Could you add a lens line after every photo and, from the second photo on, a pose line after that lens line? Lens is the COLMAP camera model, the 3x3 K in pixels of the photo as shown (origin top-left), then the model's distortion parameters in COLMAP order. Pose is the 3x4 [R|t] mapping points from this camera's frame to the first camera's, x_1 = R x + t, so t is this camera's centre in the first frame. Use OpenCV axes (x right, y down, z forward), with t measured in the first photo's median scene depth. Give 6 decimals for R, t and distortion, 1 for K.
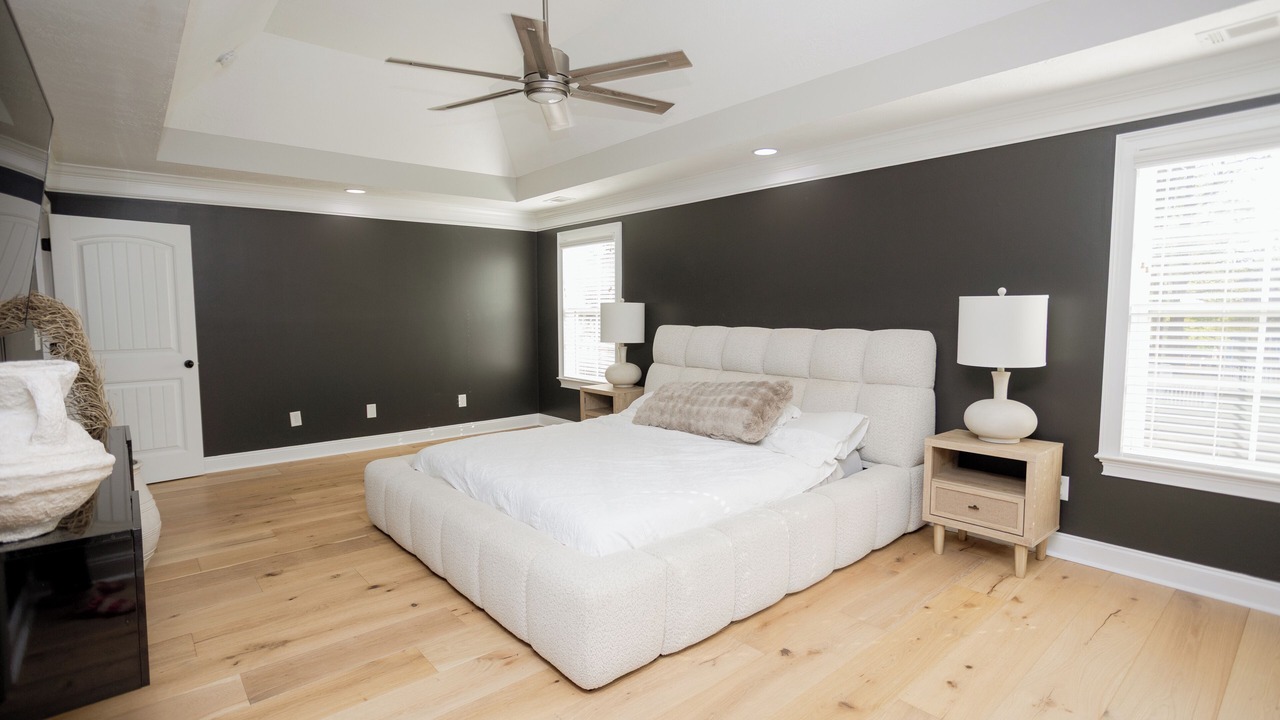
lens RADIAL K [[641.1, 0, 645.7], [0, 641.1, 365.3], [0, 0, 1]] dist [-0.061565, 0.031762]
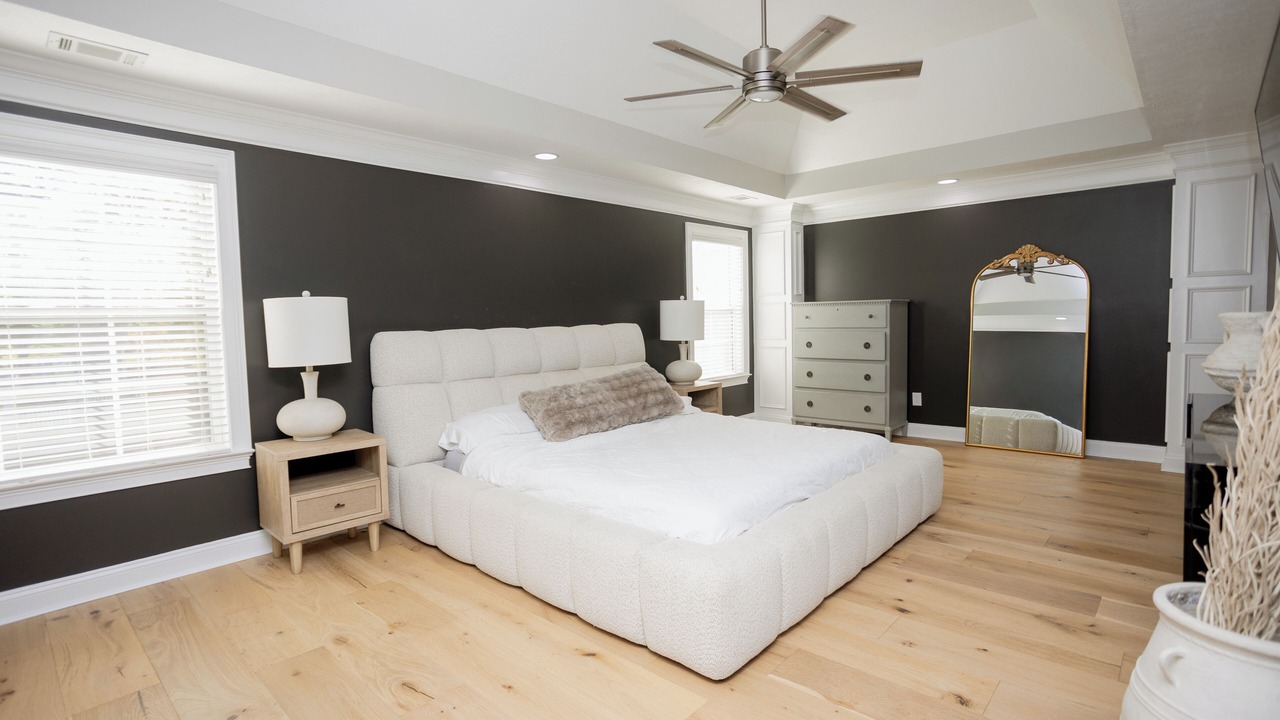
lens RADIAL K [[618.0, 0, 640.3], [0, 618.0, 355.4], [0, 0, 1]] dist [0.005475, 0.001594]
pose [[-0.137855, -0.064864, 0.988326, -0.581032], [0.093915, 0.992501, 0.078238, -0.053967], [-0.985990, 0.103605, -0.130730, 0.684175]]
